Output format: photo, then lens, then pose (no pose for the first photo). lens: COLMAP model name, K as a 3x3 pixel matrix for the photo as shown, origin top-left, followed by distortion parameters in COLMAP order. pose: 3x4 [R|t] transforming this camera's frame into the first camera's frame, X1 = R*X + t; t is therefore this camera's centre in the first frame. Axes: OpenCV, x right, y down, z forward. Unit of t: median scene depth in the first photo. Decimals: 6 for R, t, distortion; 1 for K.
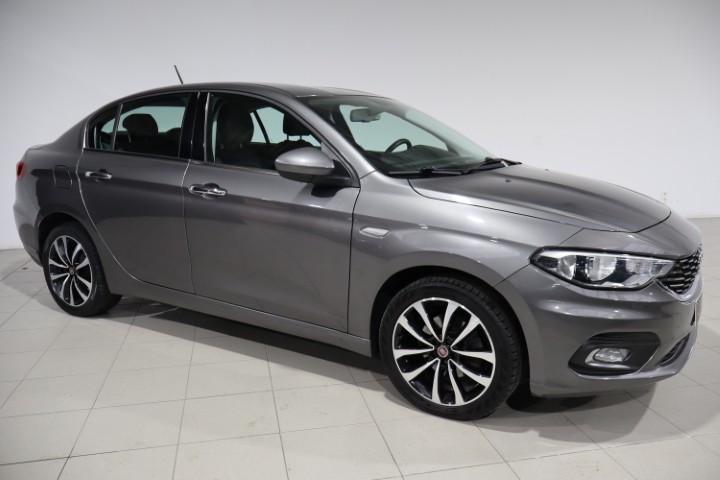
lens RADIAL K [[606.3, 0, 360.0], [0, 606.3, 240.0], [0, 0, 1]] dist [0.001795, 0.002789]
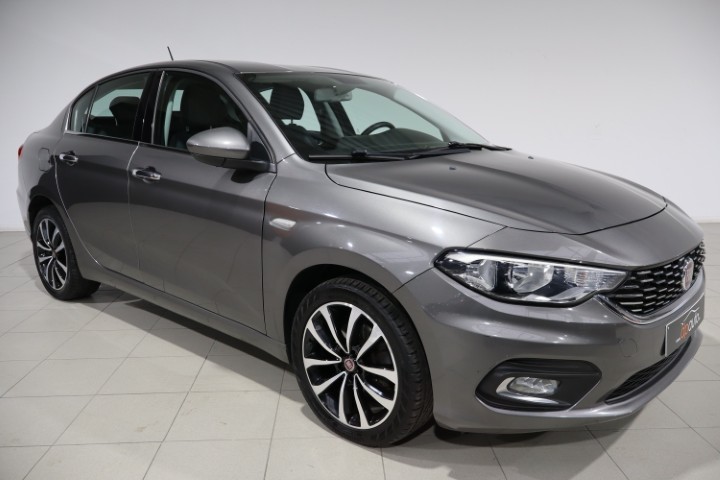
lens RADIAL K [[606.3, 0, 360.0], [0, 606.3, 240.0], [0, 0, 1]] dist [0.001795, 0.002789]
pose [[0.982942, 0.036401, -0.180278, 0.293822], [-0.034142, 0.999295, 0.015620, -0.006692], [0.180720, -0.009199, 0.983492, 0.155160]]
